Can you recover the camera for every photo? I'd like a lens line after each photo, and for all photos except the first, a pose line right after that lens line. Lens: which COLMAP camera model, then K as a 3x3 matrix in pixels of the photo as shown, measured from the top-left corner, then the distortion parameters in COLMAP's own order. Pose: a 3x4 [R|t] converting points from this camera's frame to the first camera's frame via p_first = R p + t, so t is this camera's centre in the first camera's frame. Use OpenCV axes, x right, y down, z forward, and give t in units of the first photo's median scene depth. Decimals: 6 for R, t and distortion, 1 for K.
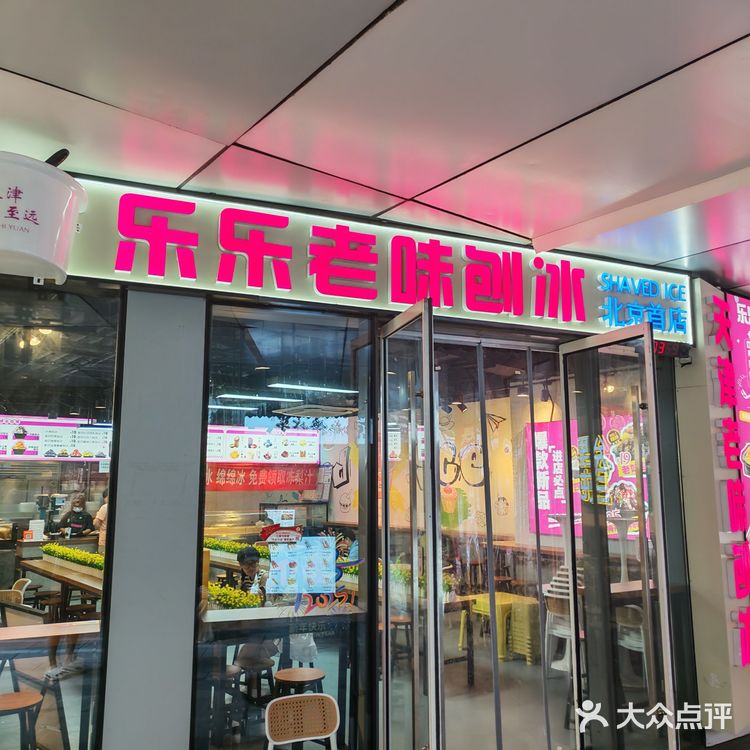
lens RADIAL K [[688.4, 0, 363.9], [0, 688.4, 375.3], [0, 0, 1]] dist [0.022581, 0.014811]
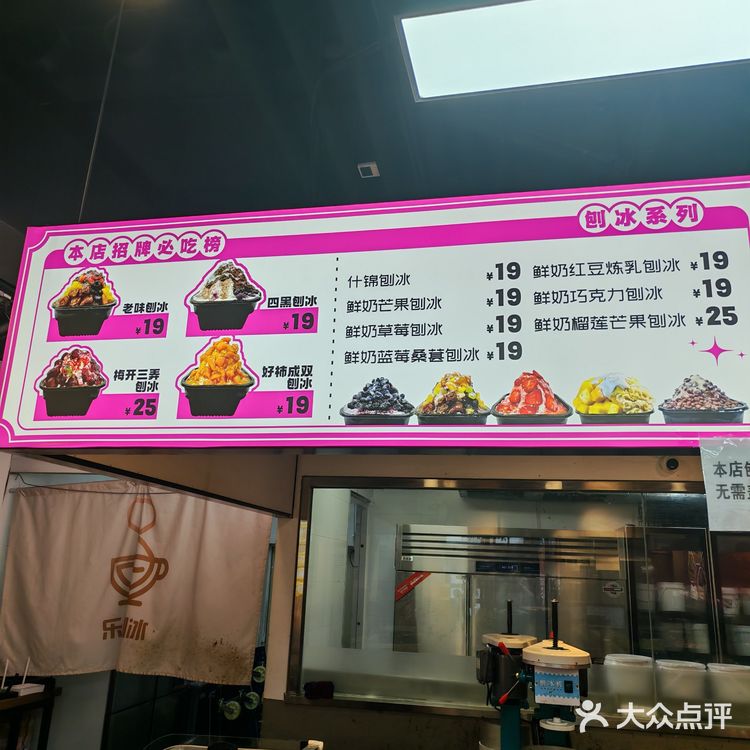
lens RADIAL K [[693.2, 0, 374.2], [0, 693.2, 360.9], [0, 0, 1]] dist [0.001419, 0.007426]
pose [[0.669829, -0.190536, -0.717652, -0.344801], [0.078318, 0.979254, -0.186892, 0.136808], [0.738373, 0.068981, 0.670855, 0.914336]]
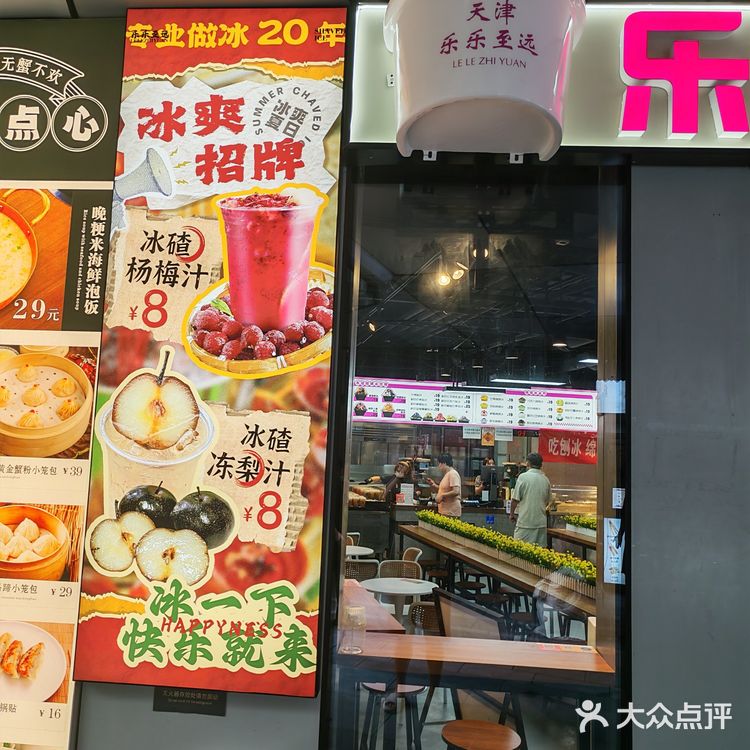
lens RADIAL K [[688.4, 0, 363.9], [0, 688.4, 375.3], [0, 0, 1]] dist [0.022581, 0.014811]
pose [[0.900780, -0.005520, -0.434242, -0.099967], [0.024200, 0.999004, 0.037500, 0.016361], [0.433602, -0.044288, 0.900016, 0.098582]]
